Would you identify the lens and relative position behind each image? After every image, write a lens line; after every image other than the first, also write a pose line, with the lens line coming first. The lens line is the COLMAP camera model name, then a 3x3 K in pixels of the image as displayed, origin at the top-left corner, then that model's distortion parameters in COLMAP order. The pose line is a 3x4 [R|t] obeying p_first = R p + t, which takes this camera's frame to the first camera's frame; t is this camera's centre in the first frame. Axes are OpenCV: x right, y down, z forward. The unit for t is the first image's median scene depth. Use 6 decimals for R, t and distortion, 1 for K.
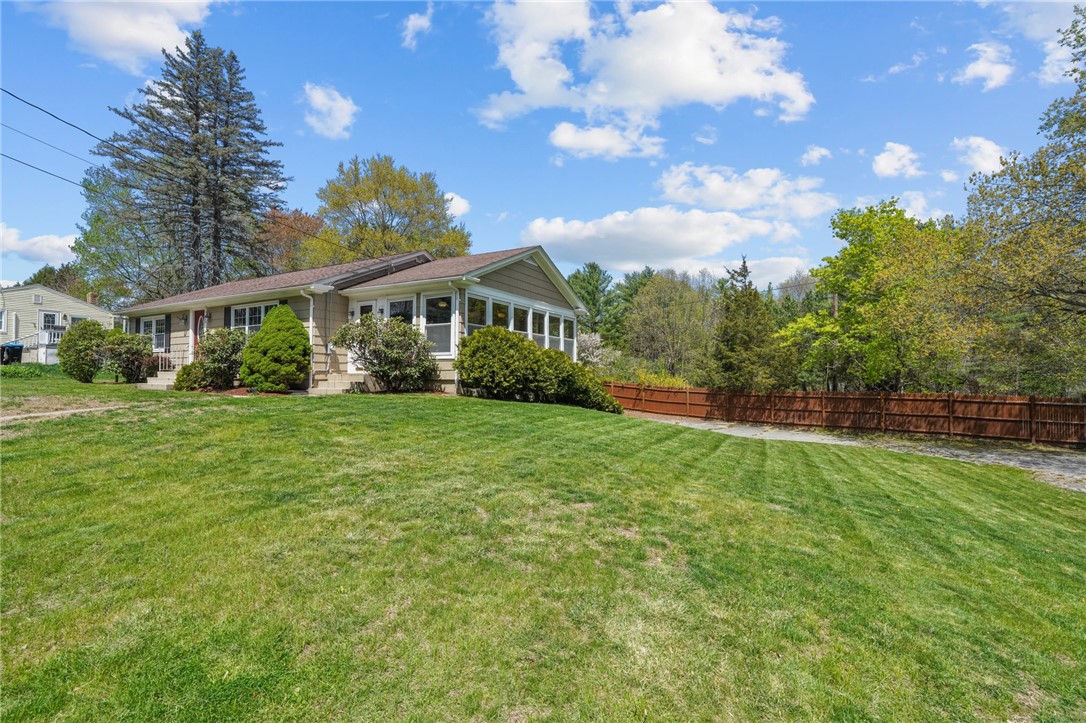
lens RADIAL K [[503.2, 0, 544.8], [0, 503.2, 365.6], [0, 0, 1]] dist [-0.071268, 0.029037]
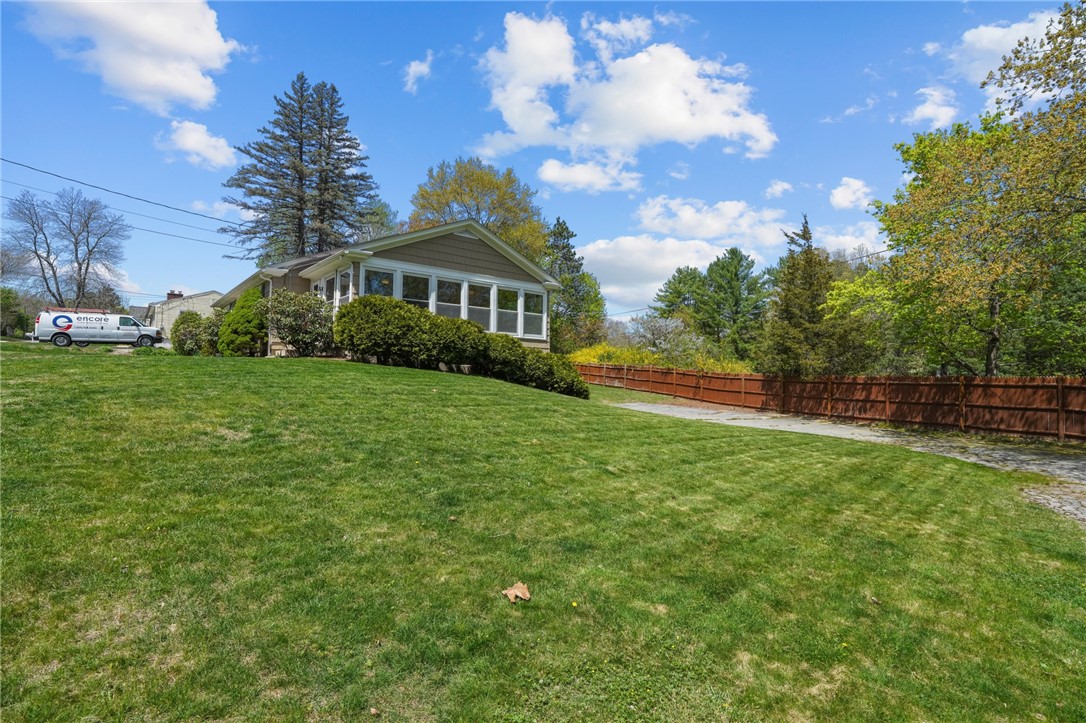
lens RADIAL K [[507.5, 0, 547.2], [0, 507.5, 368.7], [0, 0, 1]] dist [-0.062411, 0.021684]
pose [[0.931940, 0.006685, -0.362551, 0.376180], [-0.004856, 0.999970, 0.005956, 0.041792], [0.362580, -0.003790, 0.931945, 0.084916]]
